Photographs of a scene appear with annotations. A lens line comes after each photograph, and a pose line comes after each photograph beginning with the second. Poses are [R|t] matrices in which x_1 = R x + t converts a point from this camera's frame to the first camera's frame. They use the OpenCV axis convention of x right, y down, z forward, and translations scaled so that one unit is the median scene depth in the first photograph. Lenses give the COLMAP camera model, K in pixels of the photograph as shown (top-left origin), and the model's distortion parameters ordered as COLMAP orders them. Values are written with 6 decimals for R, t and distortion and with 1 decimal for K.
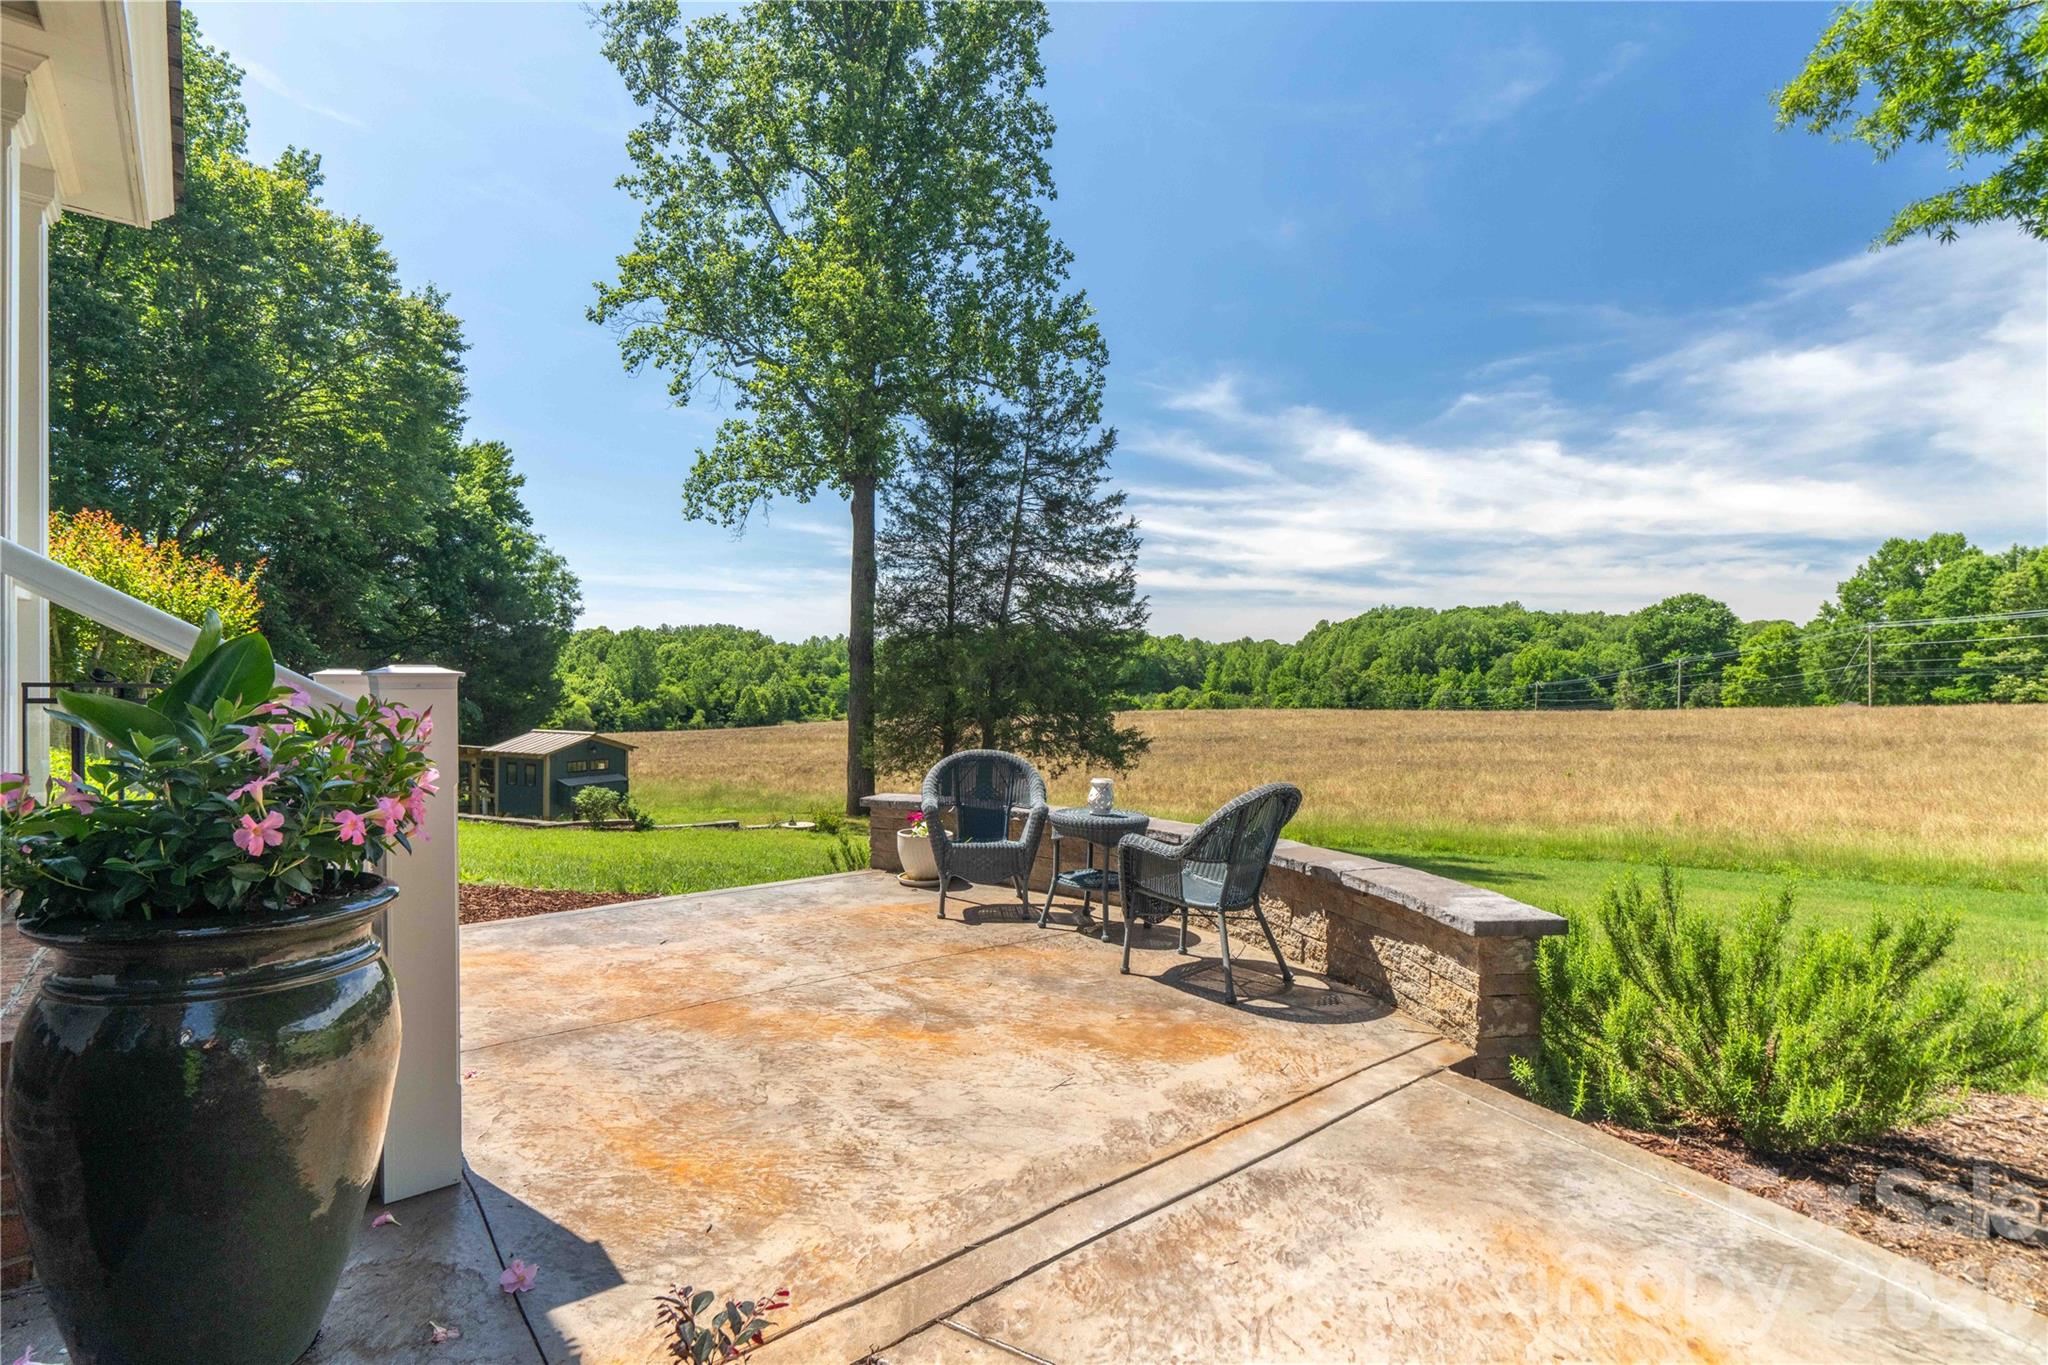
lens RADIAL K [[934.3, 0, 1019.4], [0, 934.3, 697.6], [0, 0, 1]] dist [0.004988, -0.001227]
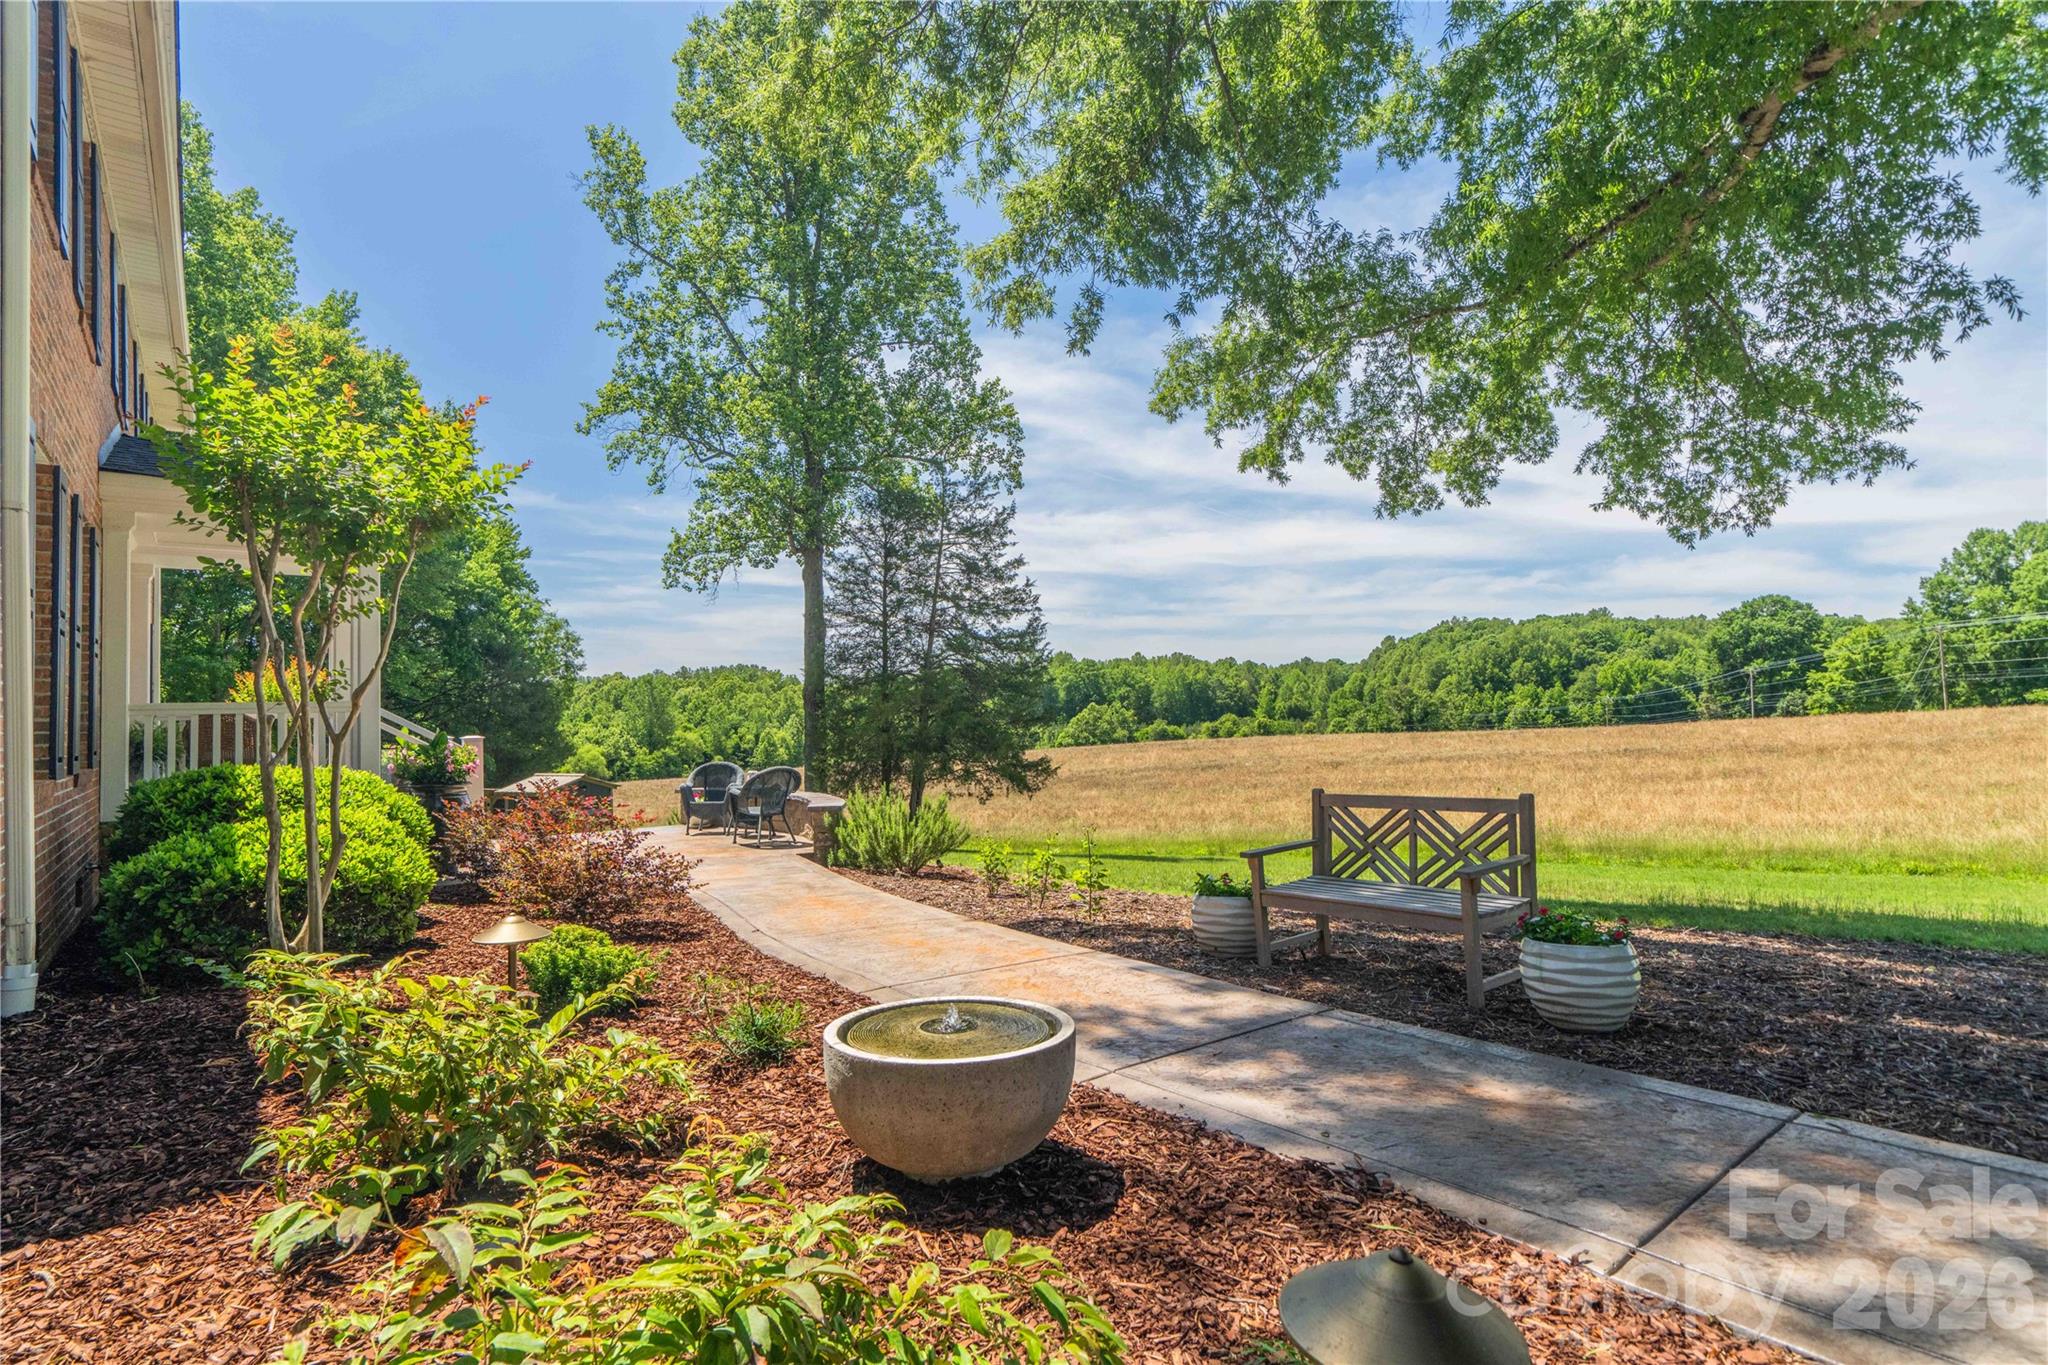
lens RADIAL K [[1044.4, 0, 1026.3], [0, 1044.4, 693.5], [0, 0, 1]] dist [0.001122, 0.001662]
pose [[0.998050, -0.035152, -0.051583, 0.105620], [0.033201, 0.998718, -0.038209, 0.001743], [0.052860, 0.036421, 0.997938, -0.181541]]
